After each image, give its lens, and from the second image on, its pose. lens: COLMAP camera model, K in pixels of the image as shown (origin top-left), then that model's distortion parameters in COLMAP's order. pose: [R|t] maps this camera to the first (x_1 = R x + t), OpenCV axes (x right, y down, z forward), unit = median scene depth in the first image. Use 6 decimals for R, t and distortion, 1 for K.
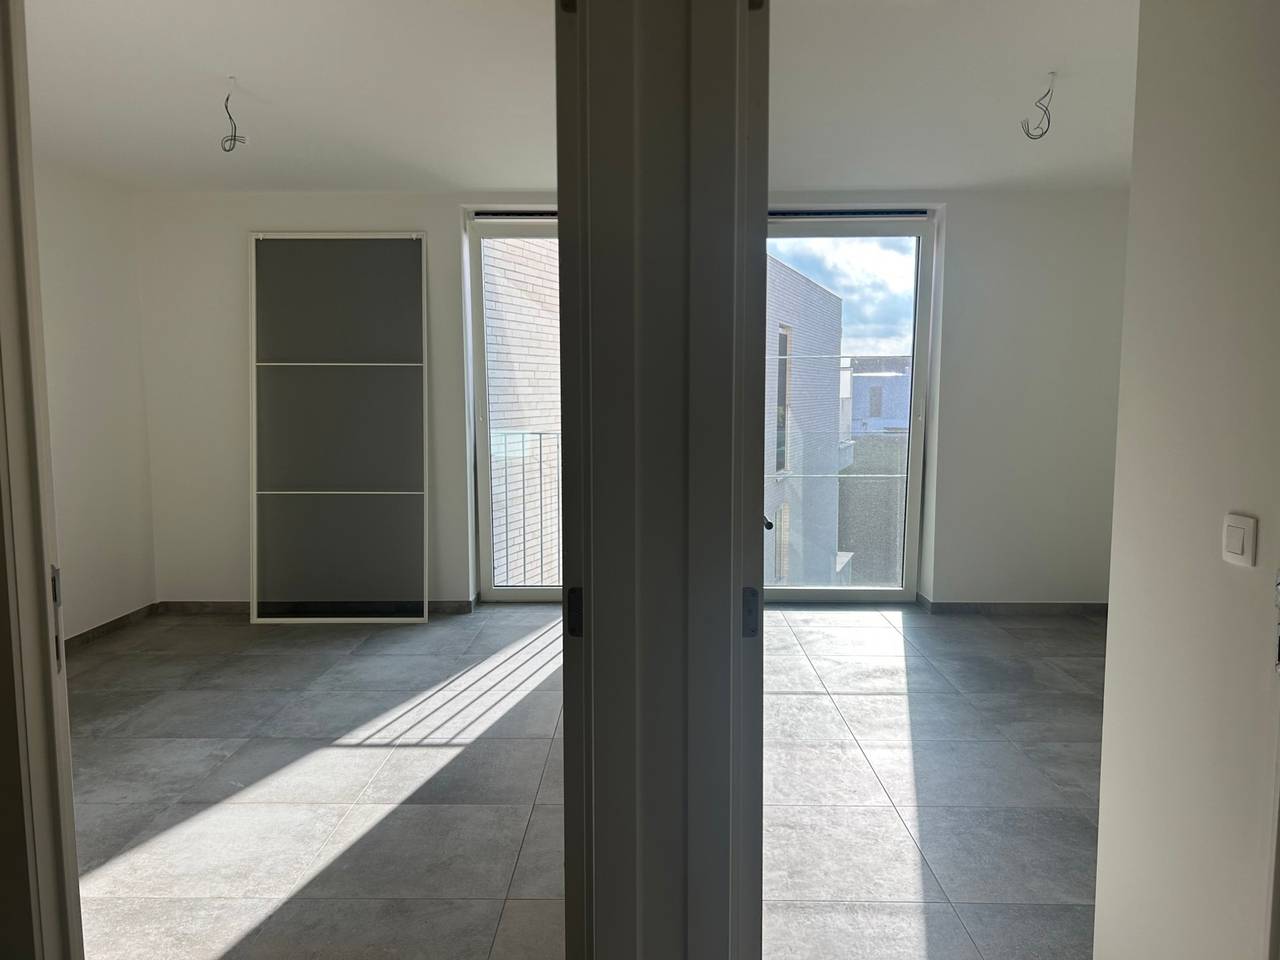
lens RADIAL K [[959.4, 0, 632.6], [0, 959.4, 482.8], [0, 0, 1]] dist [0.059802, -0.063806]
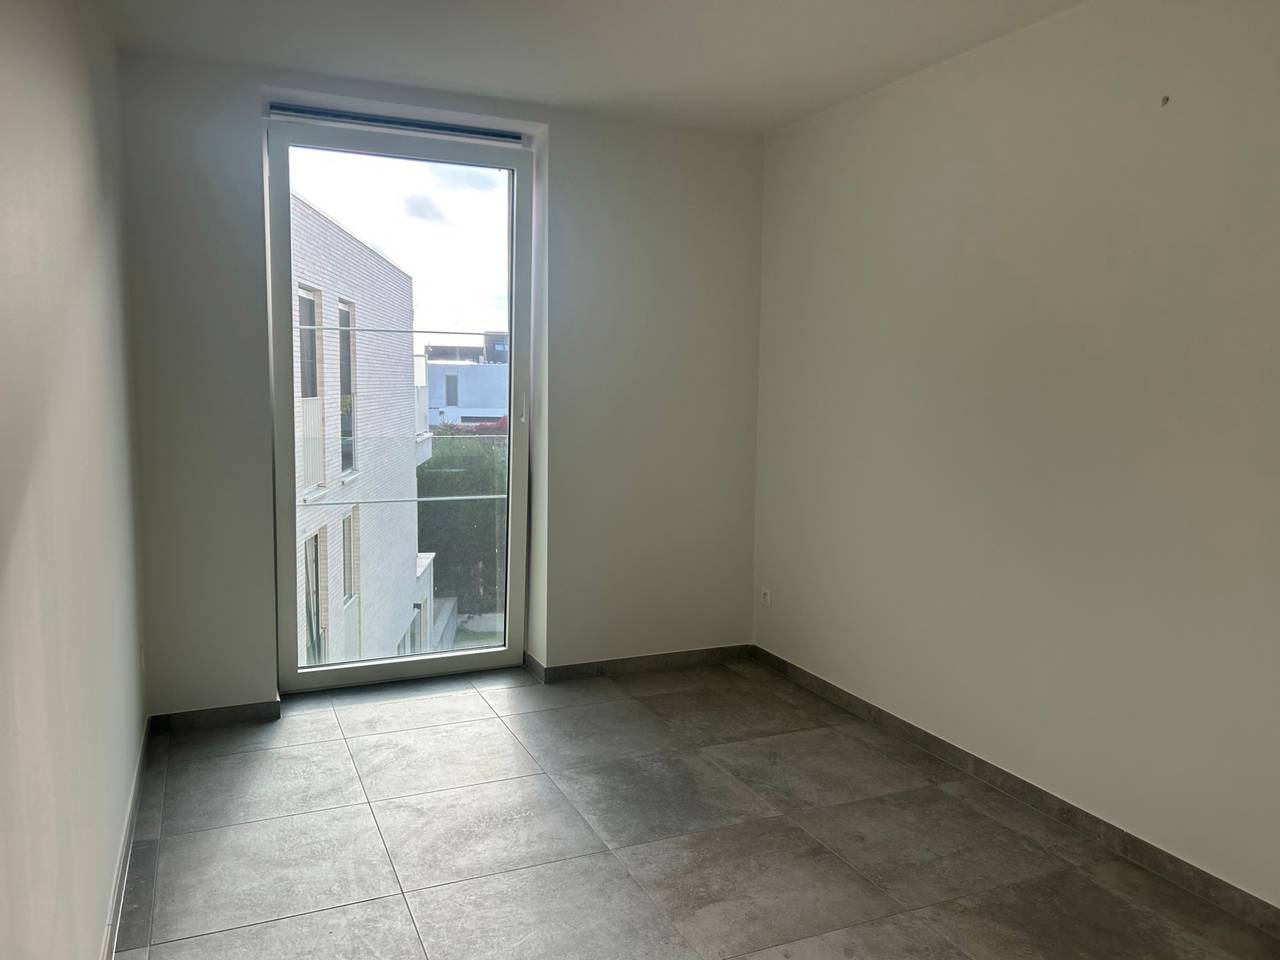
lens RADIAL K [[959.4, 0, 639.9], [0, 959.4, 477.0], [0, 0, 1]] dist [0.059802, -0.063806]
pose [[0.904984, -0.031133, 0.424304, 0.076786], [0.028306, 0.999515, 0.012964, -0.033803], [-0.424502, 0.000278, 0.905427, 0.343066]]
